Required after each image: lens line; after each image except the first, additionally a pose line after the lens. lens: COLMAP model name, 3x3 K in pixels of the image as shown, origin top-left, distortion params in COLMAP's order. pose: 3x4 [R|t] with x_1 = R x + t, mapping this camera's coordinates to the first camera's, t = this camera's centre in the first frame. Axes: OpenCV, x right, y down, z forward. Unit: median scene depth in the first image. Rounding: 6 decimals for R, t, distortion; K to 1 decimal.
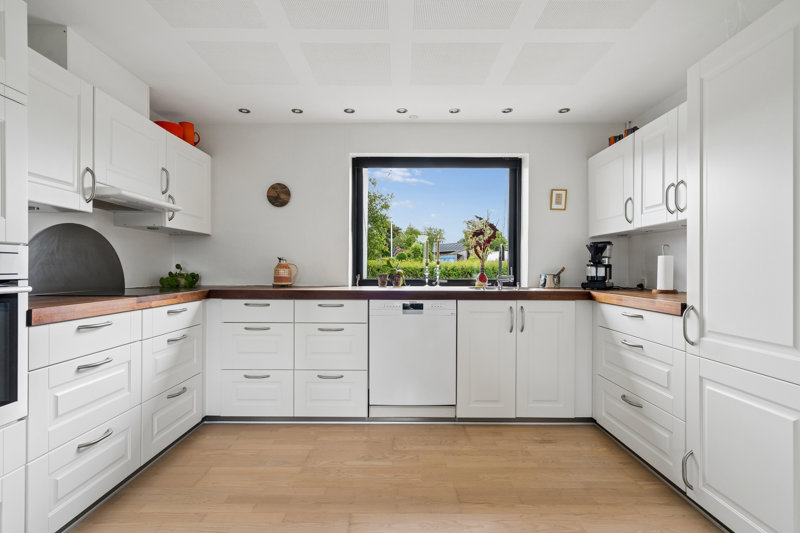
lens RADIAL K [[404.1, 0, 382.3], [0, 404.1, 268.2], [0, 0, 1]] dist [0.001093, 0.000170]
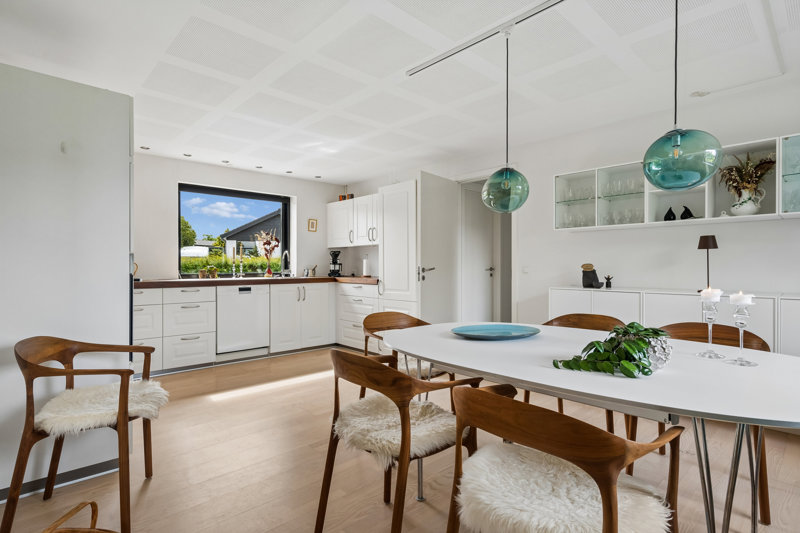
lens RADIAL K [[405.4, 0, 400.0], [0, 405.4, 266.5], [0, 0, 1]] dist [0.000726, -0.000256]
pose [[0.713338, -0.003680, 0.700810, -0.606650], [0.000735, 0.999990, 0.004504, -0.003238], [-0.700820, -0.002698, 0.713333, -0.587361]]
